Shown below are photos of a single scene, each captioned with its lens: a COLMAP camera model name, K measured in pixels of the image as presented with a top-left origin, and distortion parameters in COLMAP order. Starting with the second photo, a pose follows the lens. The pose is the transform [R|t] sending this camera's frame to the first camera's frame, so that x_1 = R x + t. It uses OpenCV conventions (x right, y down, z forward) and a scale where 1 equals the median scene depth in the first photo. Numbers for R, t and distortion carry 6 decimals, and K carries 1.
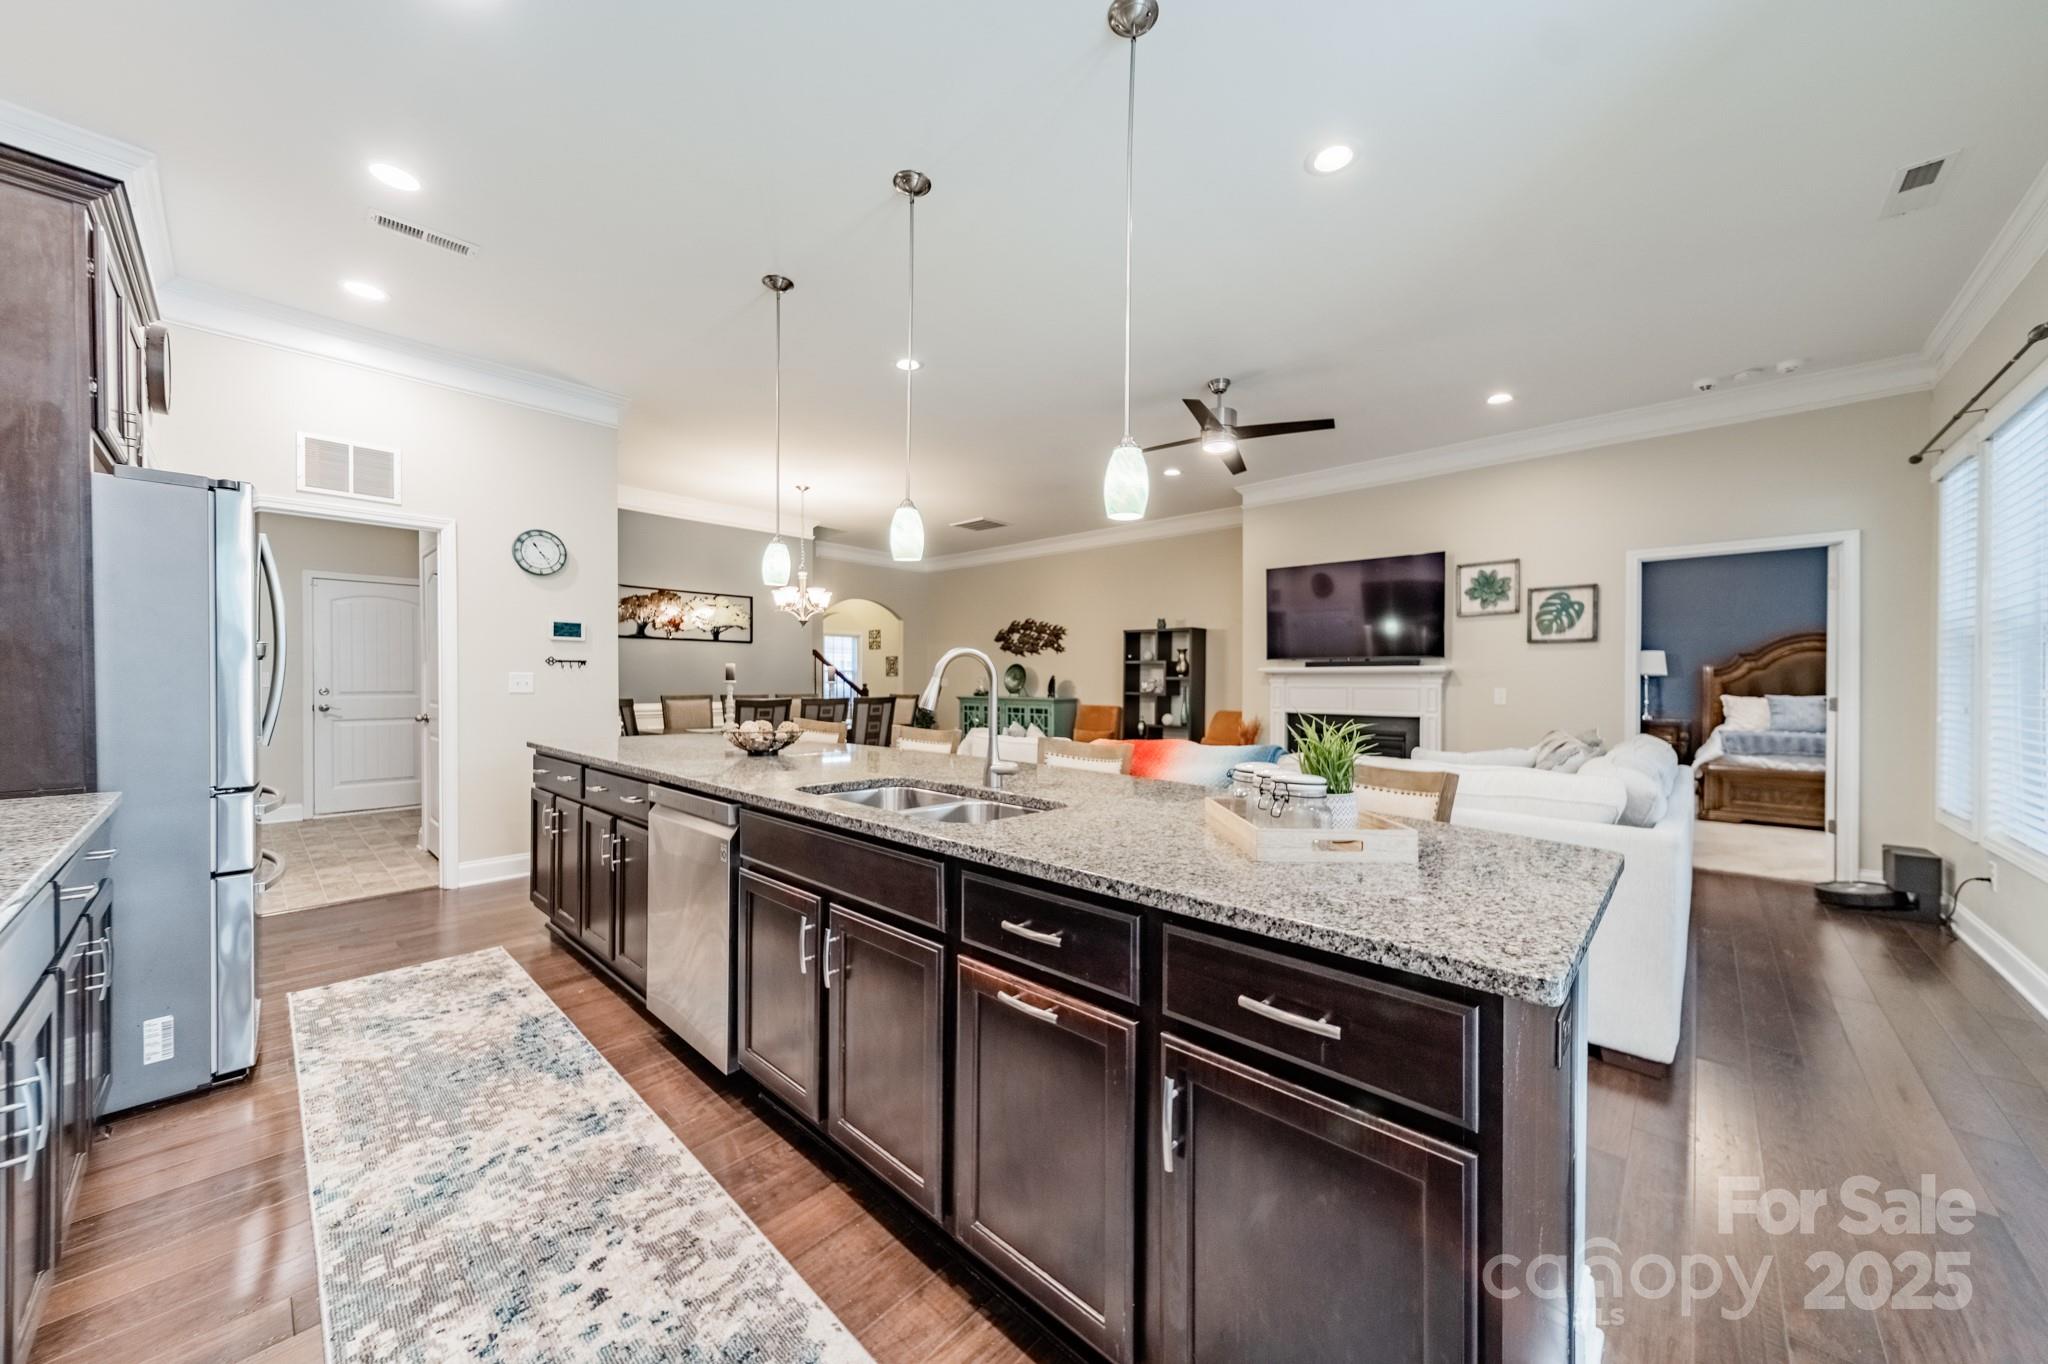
lens RADIAL K [[720.7, 0, 1029.7], [0, 720.7, 685.2], [0, 0, 1]] dist [0.010022, -0.000513]
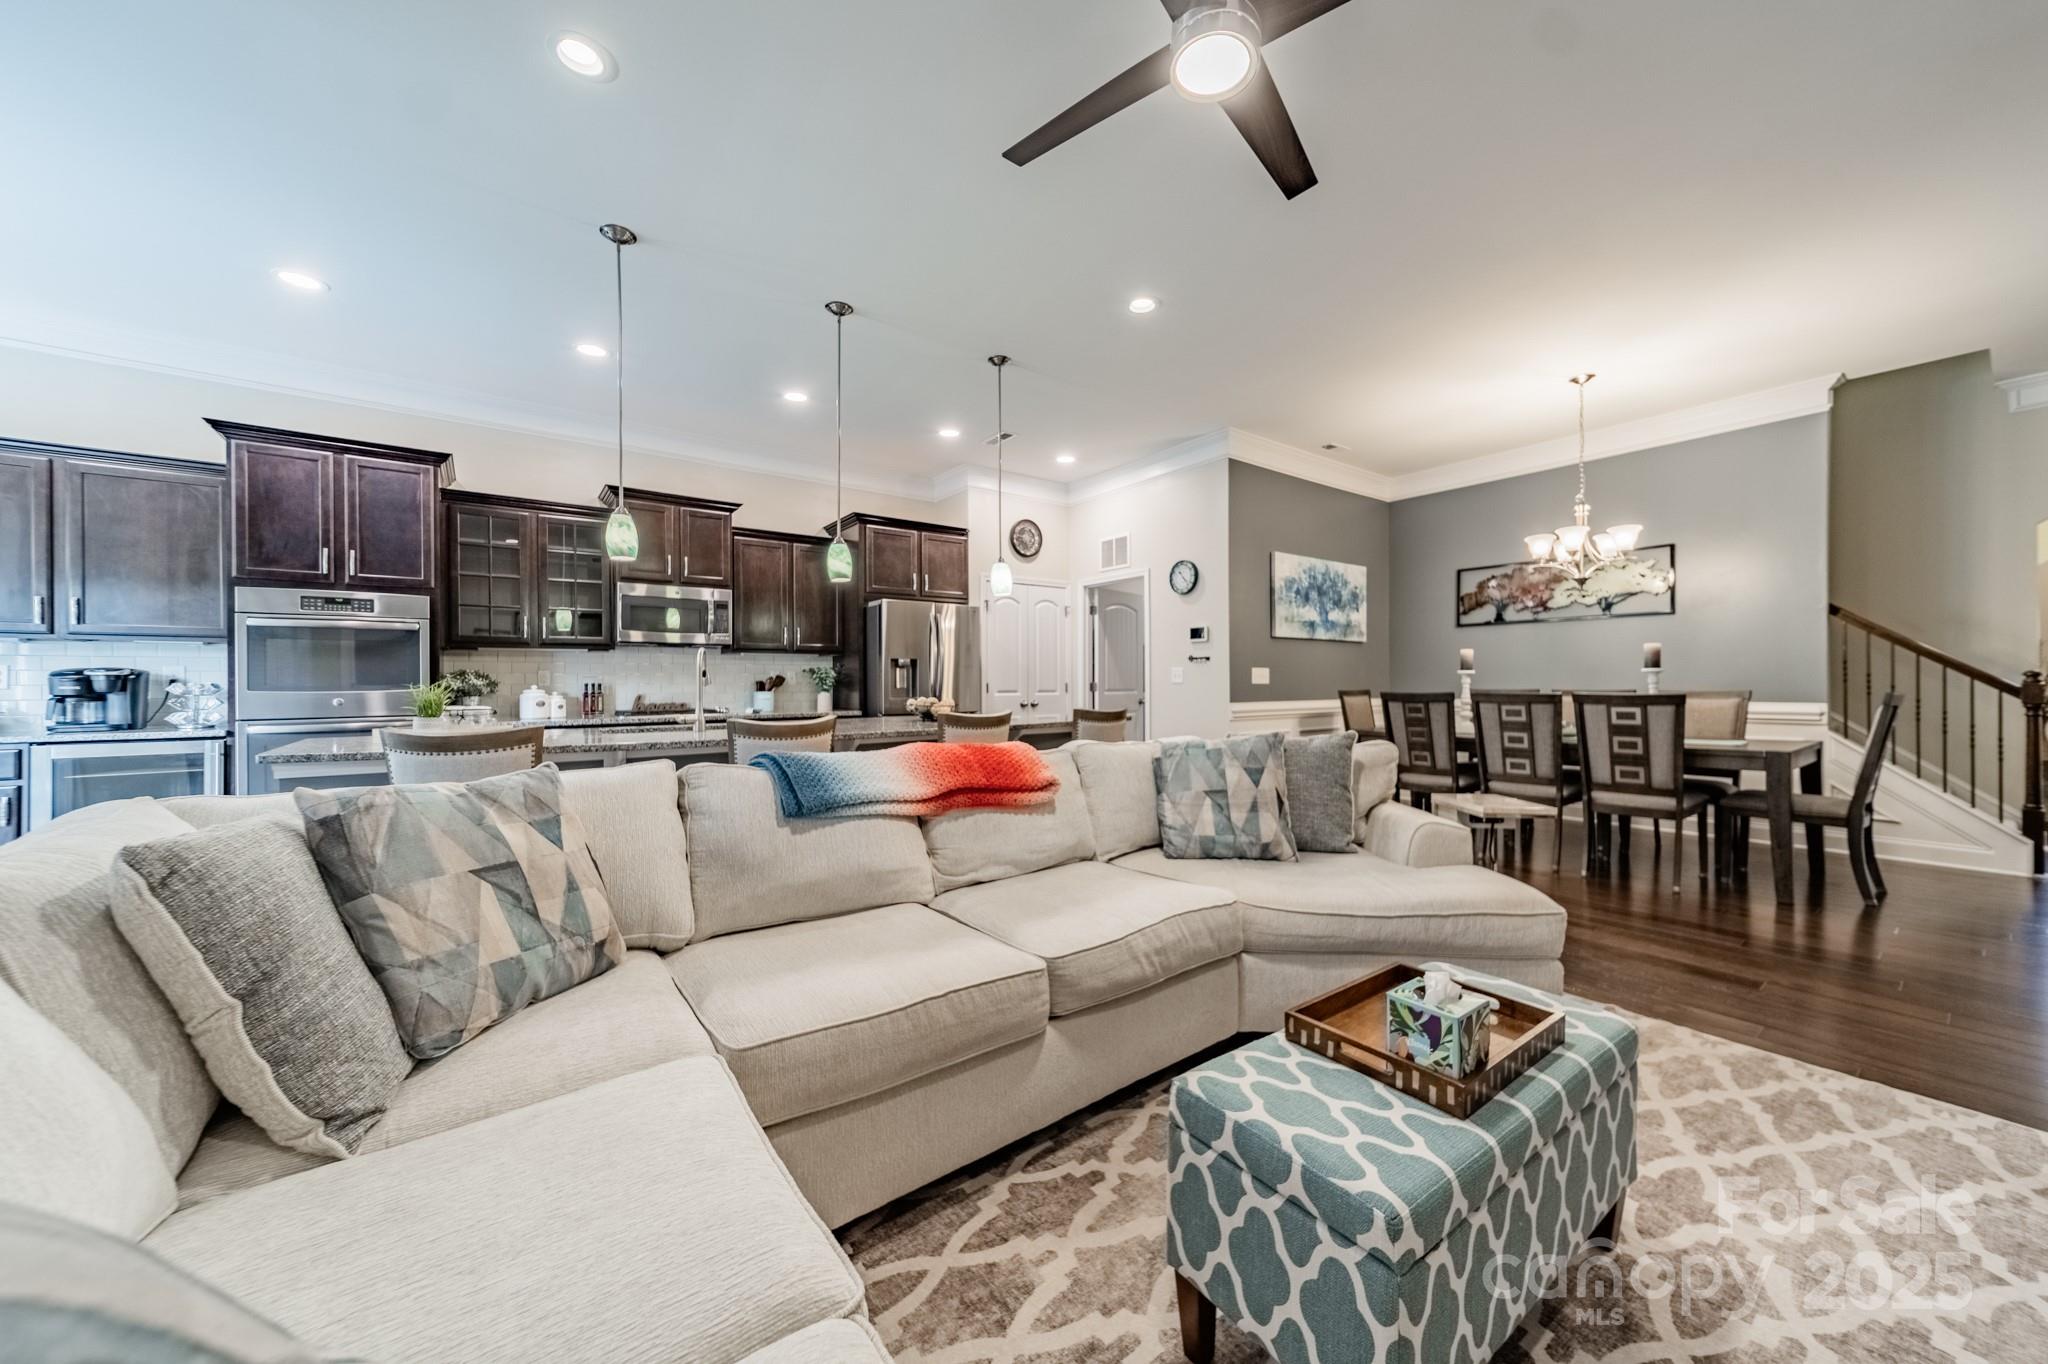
lens RADIAL K [[720.7, 0, 1034.8], [0, 720.7, 685.4], [0, 0, 1]] dist [0.010022, -0.000513]
pose [[-0.176665, -0.000829, -0.984271, 0.555775], [-0.001829, 0.999998, -0.000514, 0.013687], [0.984269, 0.001709, -0.176666, 0.795269]]
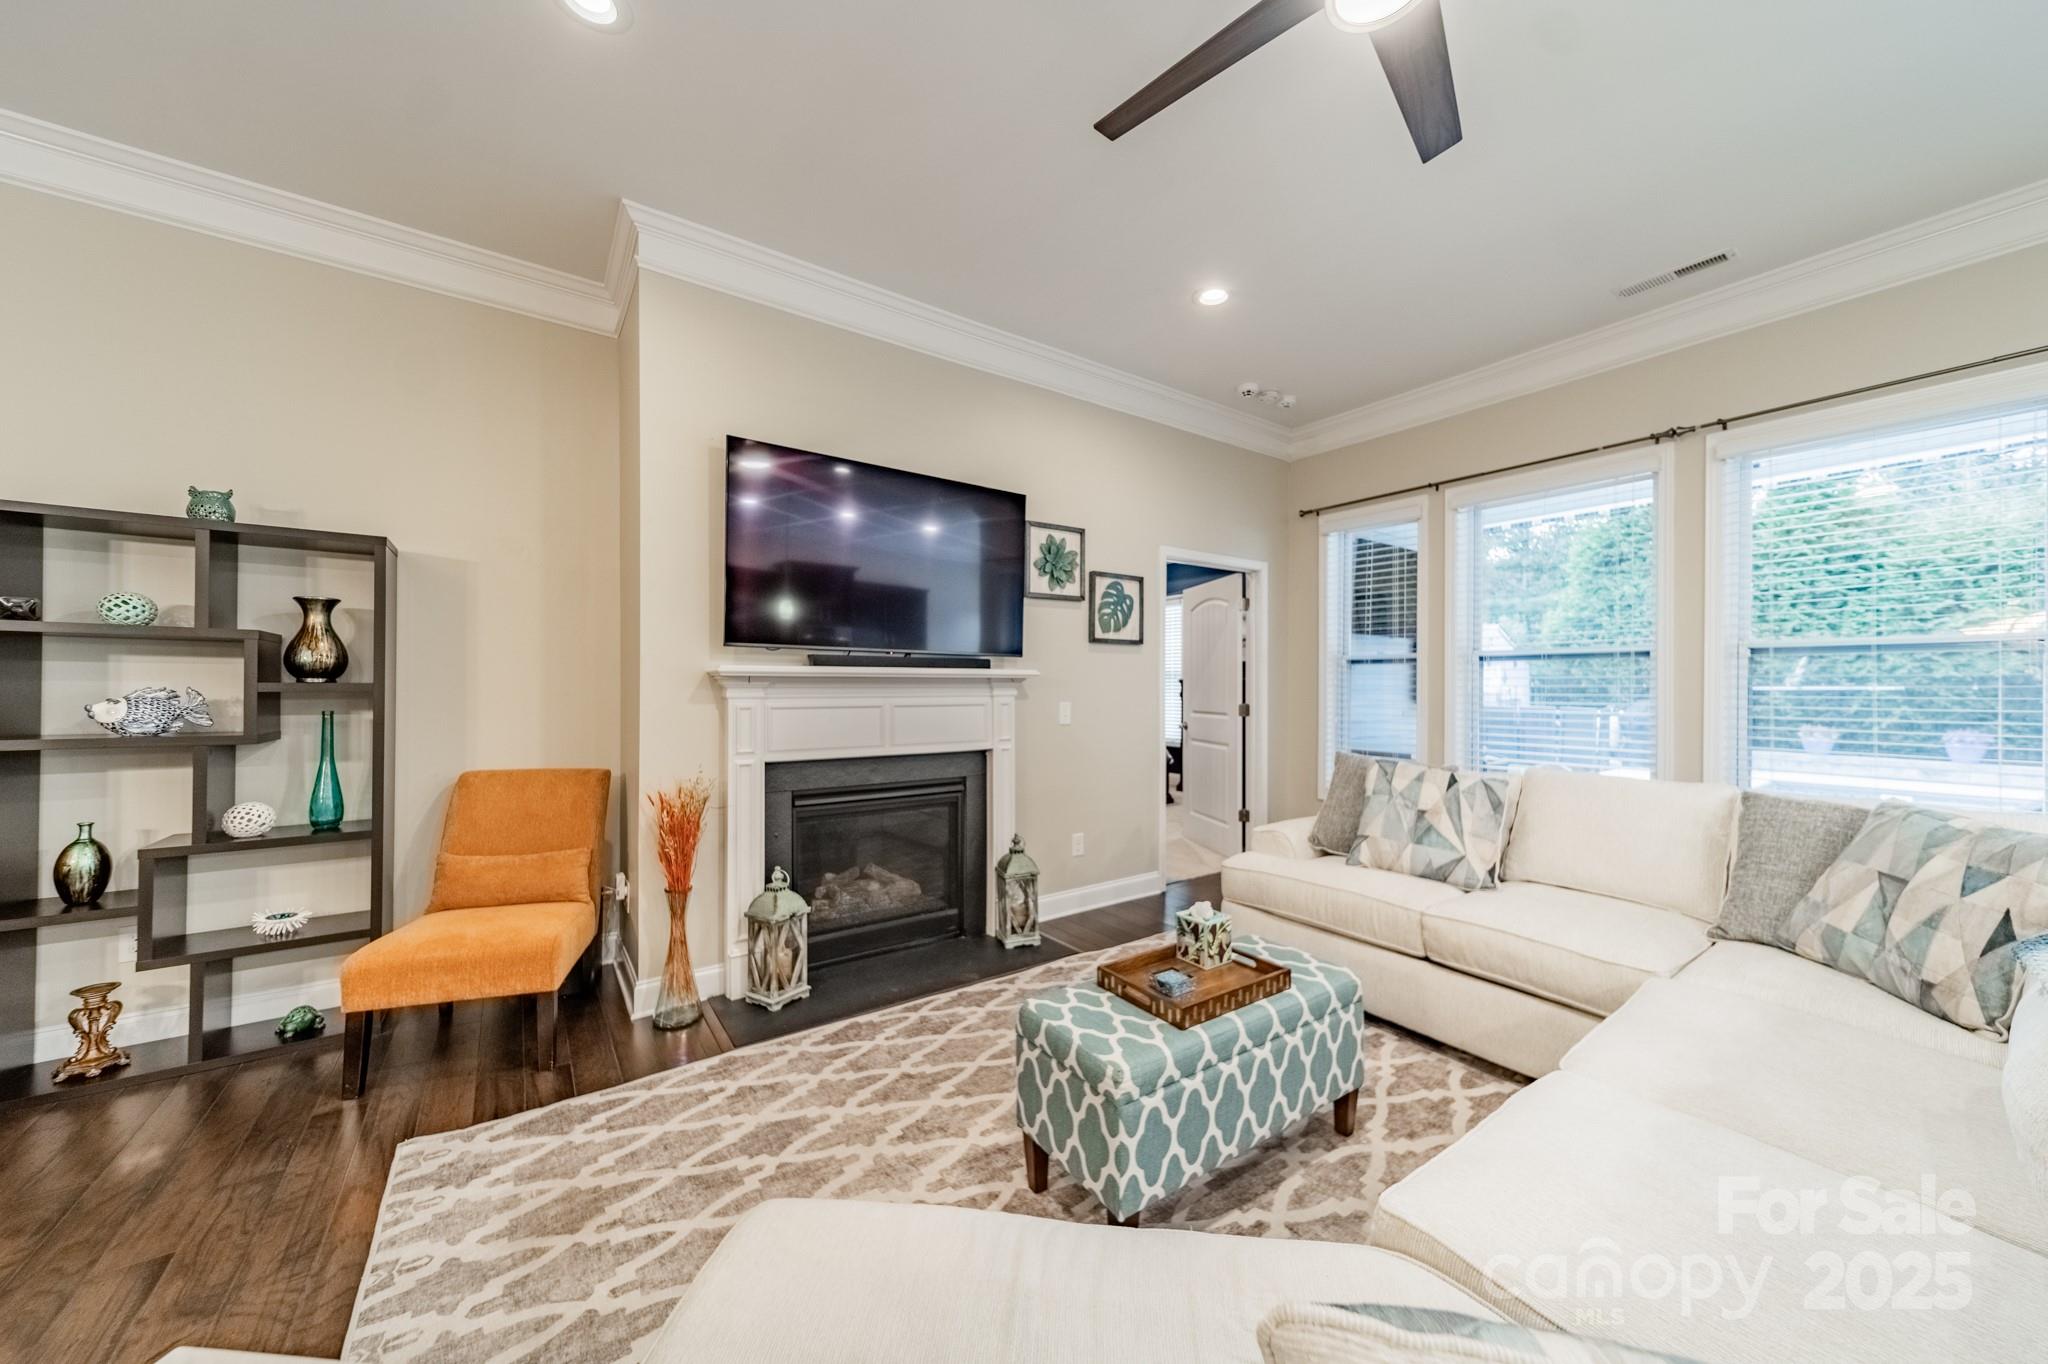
lens RADIAL K [[720.7, 0, 1035.5], [0, 720.7, 684.9], [0, 0, 1]] dist [0.010022, -0.000513]
pose [[0.193802, -0.002035, 0.981039, -0.070646], [0.004983, 0.999987, 0.001089, -0.013545], [-0.981028, 0.004677, 0.193809, 0.889520]]
